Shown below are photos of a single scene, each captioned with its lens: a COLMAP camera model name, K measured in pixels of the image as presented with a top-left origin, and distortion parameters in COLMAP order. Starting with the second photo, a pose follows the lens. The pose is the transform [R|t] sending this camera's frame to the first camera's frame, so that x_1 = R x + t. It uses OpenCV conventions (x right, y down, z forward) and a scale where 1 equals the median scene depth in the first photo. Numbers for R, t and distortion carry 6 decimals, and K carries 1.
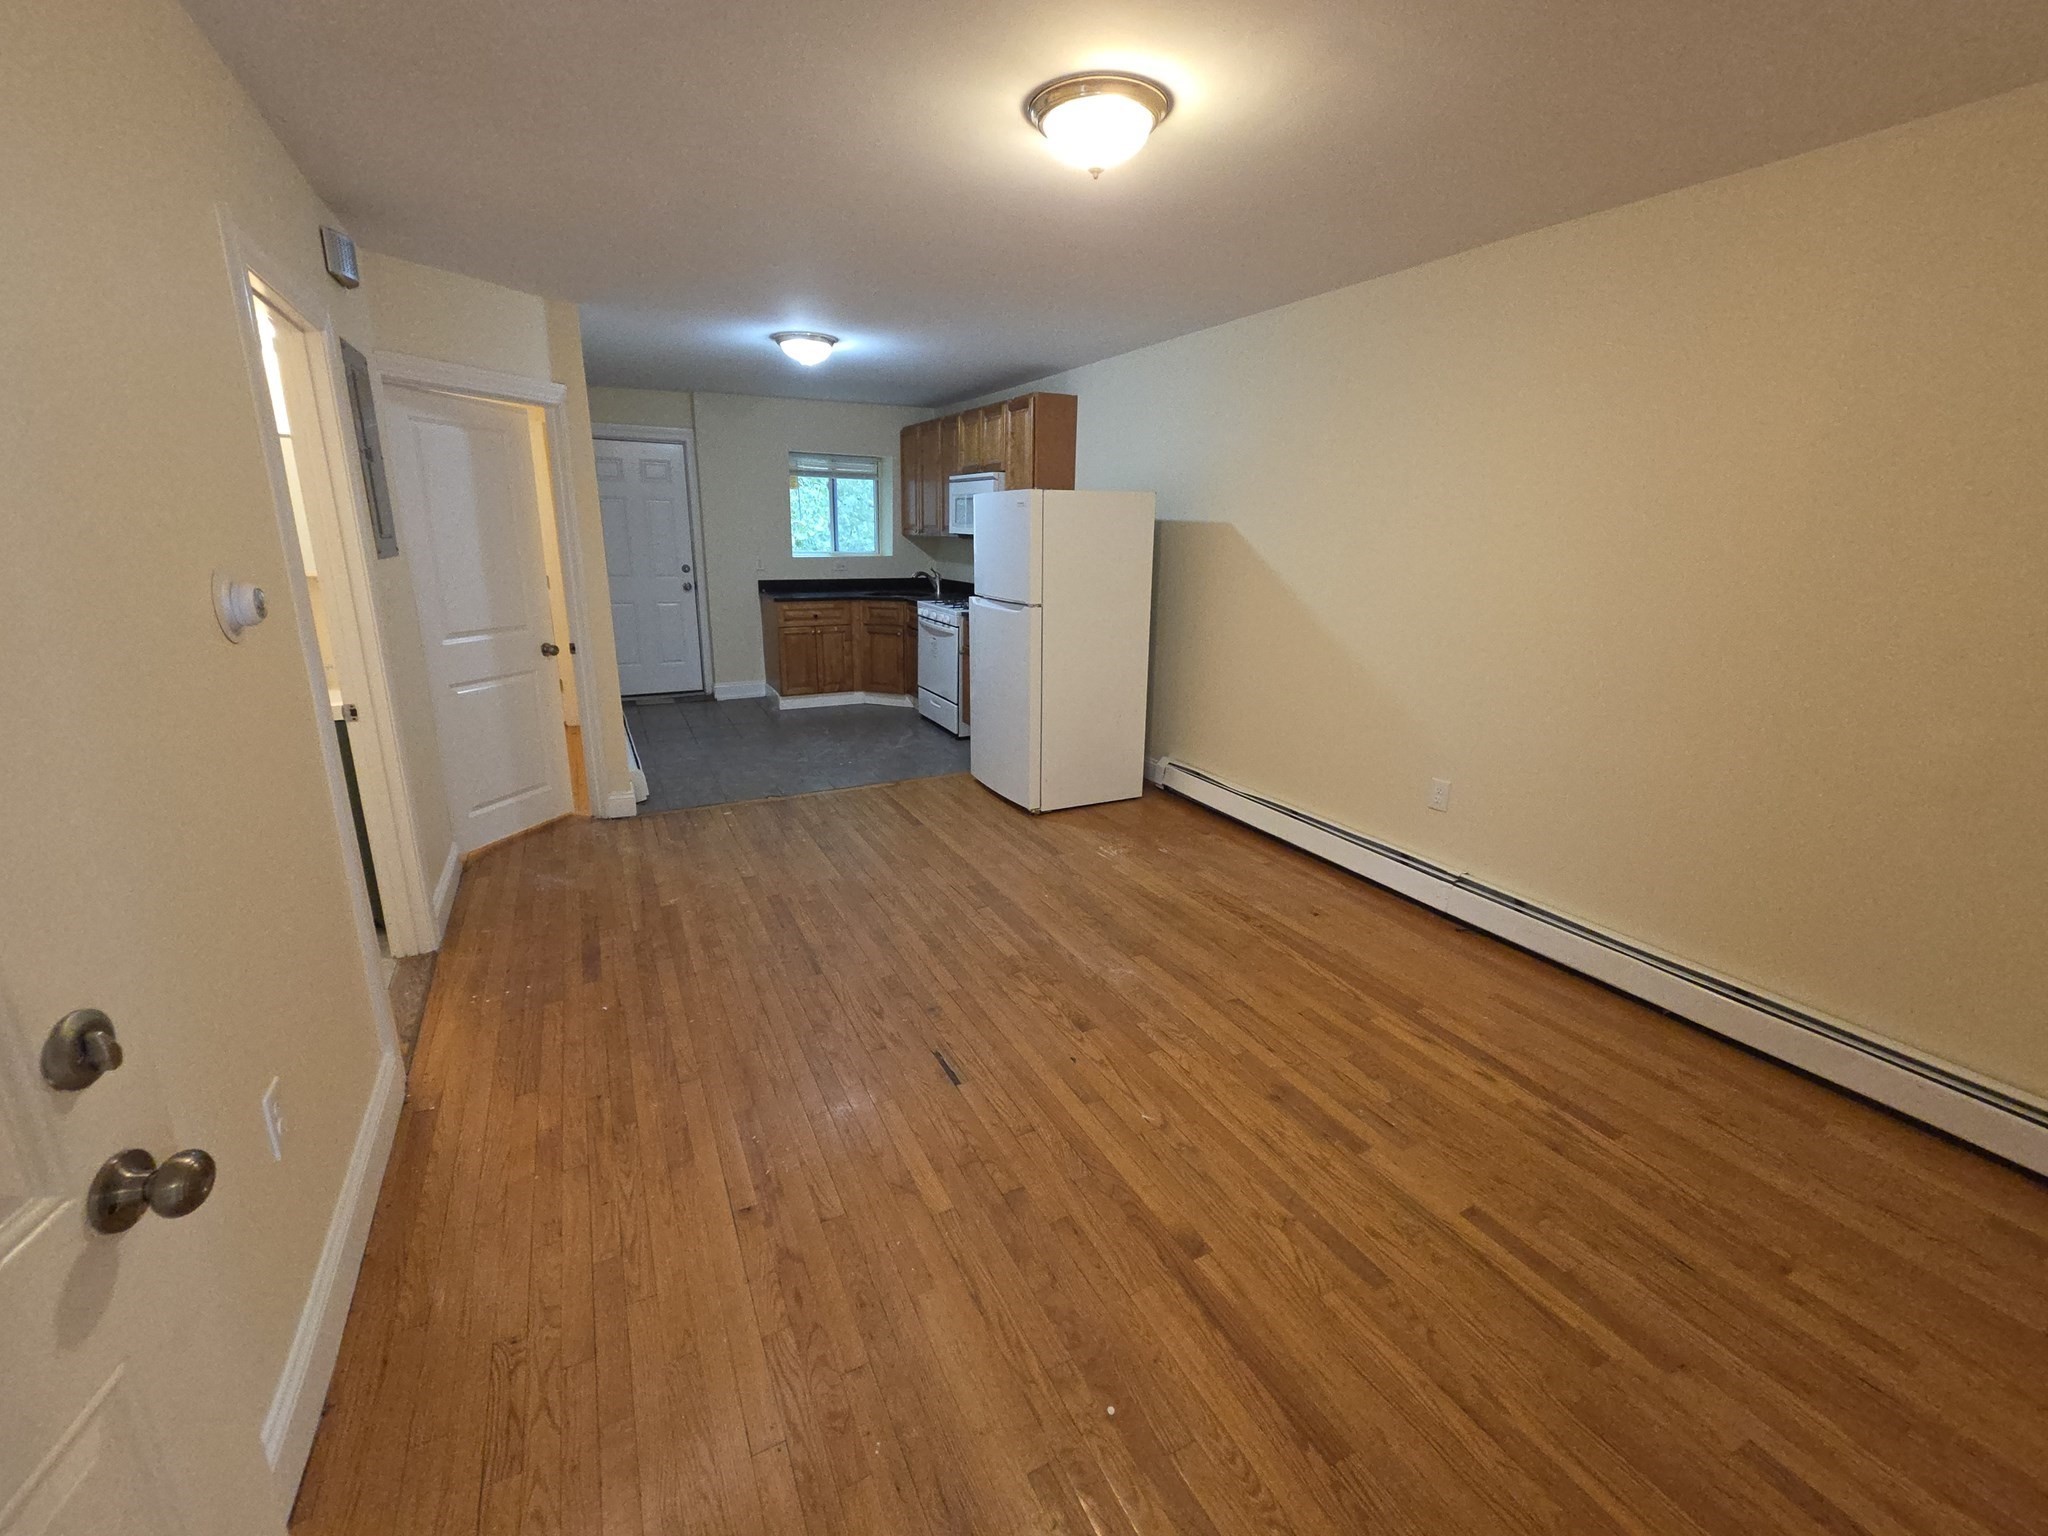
lens RADIAL K [[842.7, 0, 1008.3], [0, 842.7, 761.0], [0, 0, 1]] dist [-0.001135, -0.000232]
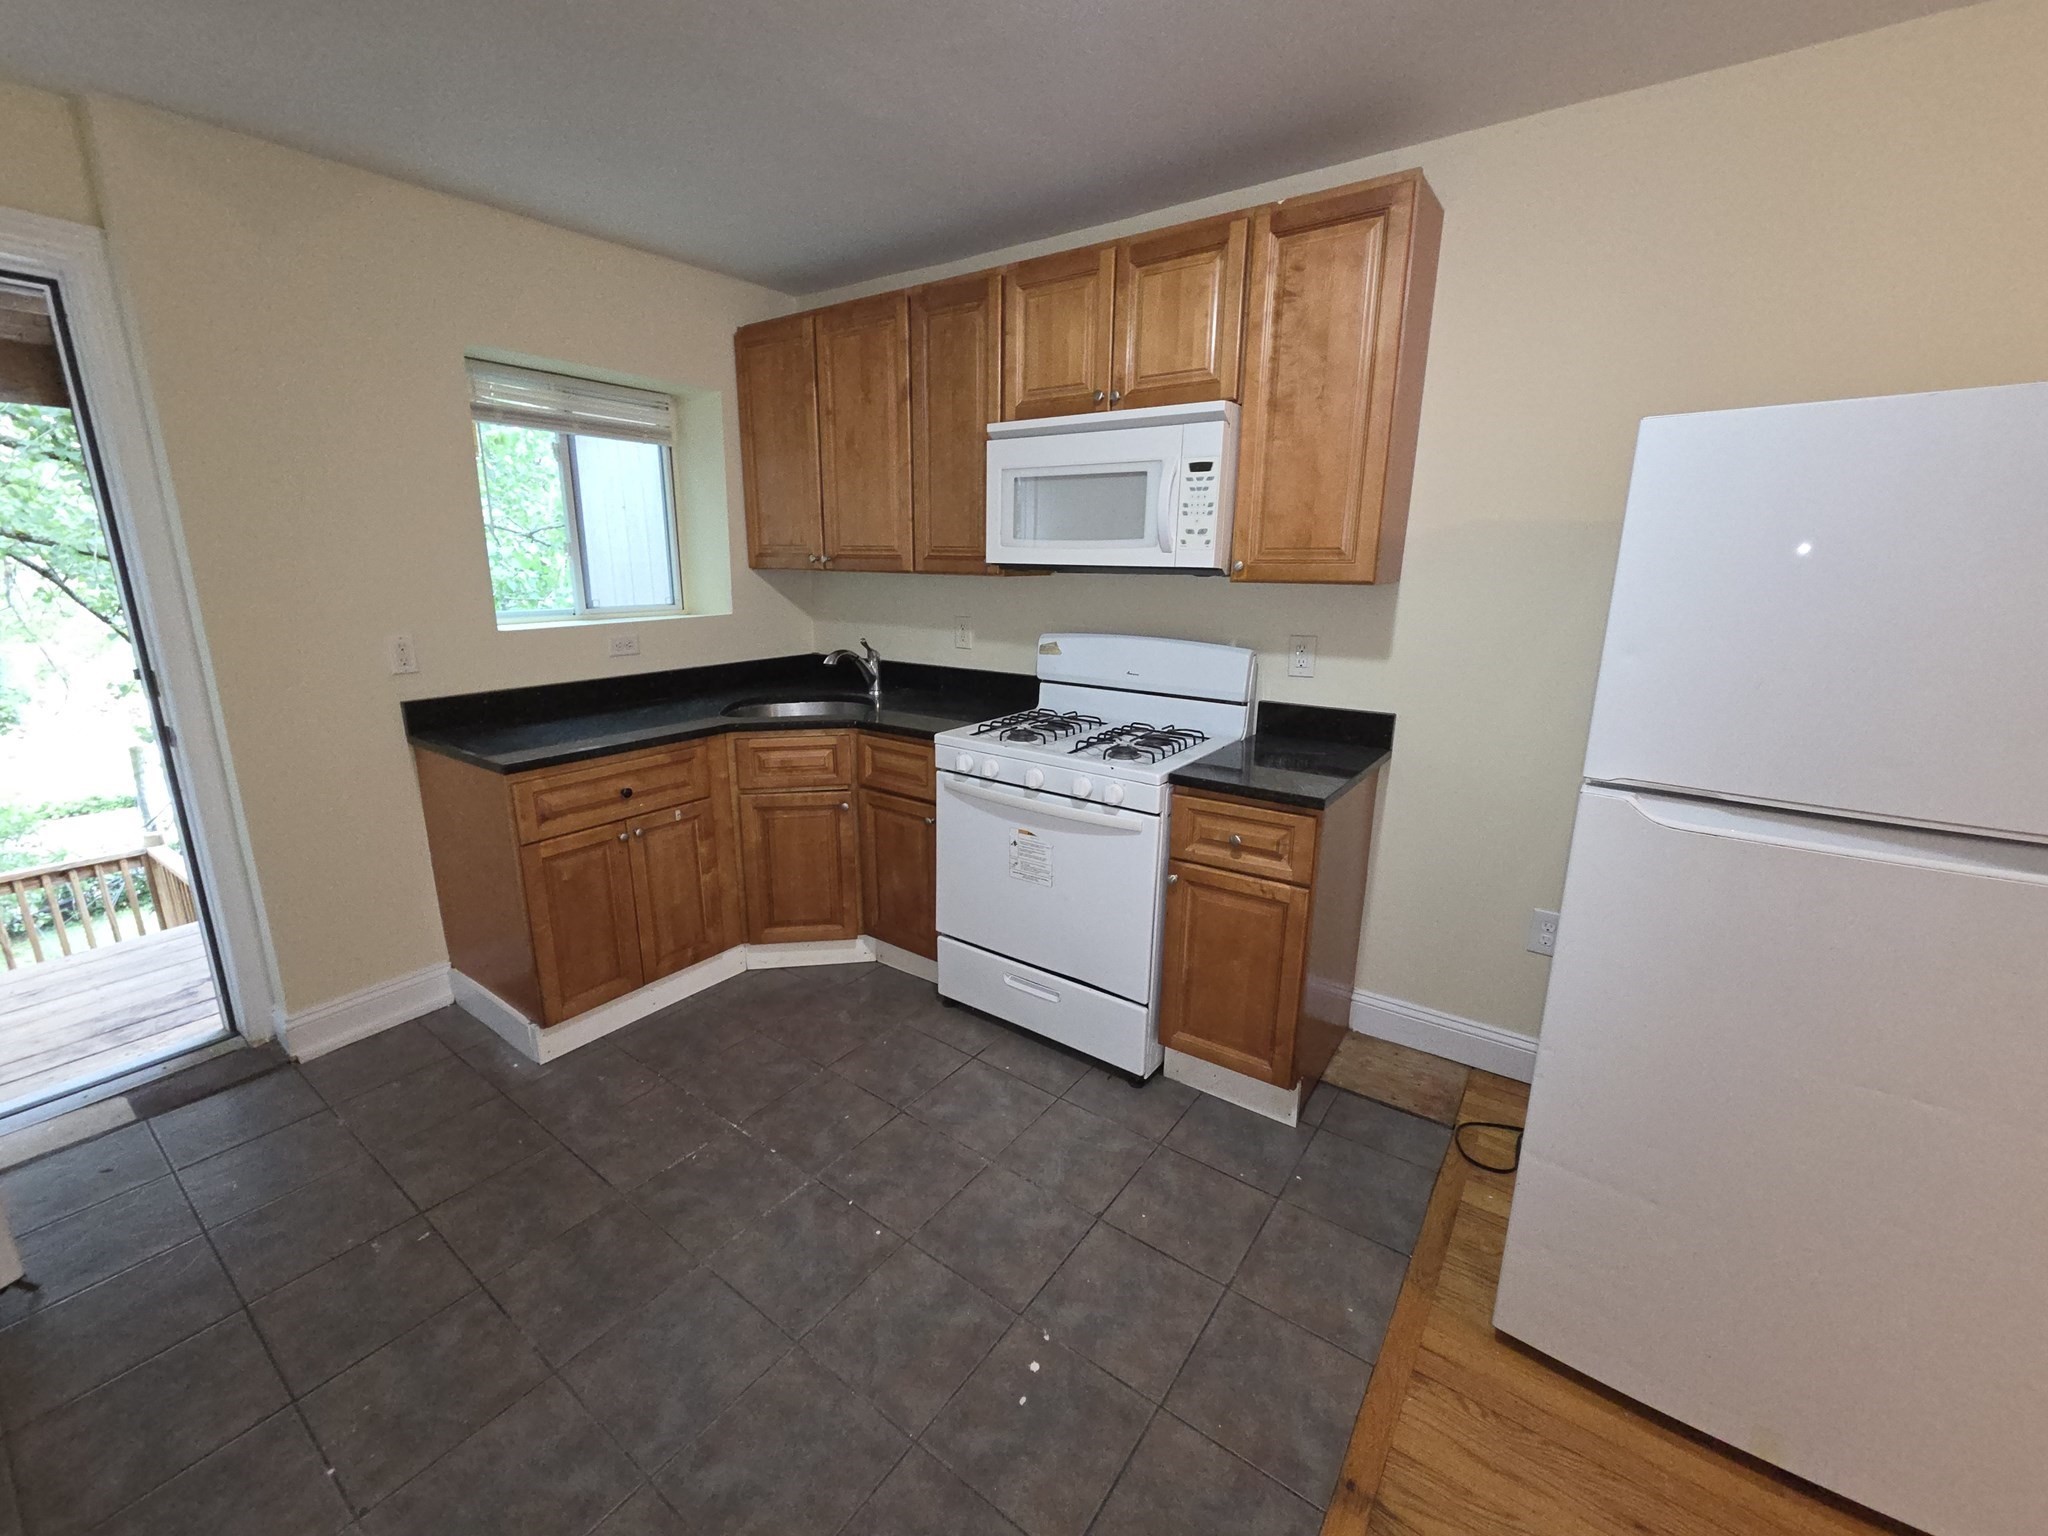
lens RADIAL K [[842.7, 0, 1008.3], [0, 842.7, 761.0], [0, 0, 1]] dist [-0.001135, -0.000232]
pose [[0.884606, -0.122595, 0.449936, -0.244620], [0.133823, 0.990981, 0.006910, -0.165866], [-0.446725, 0.054100, 0.893034, 0.597668]]
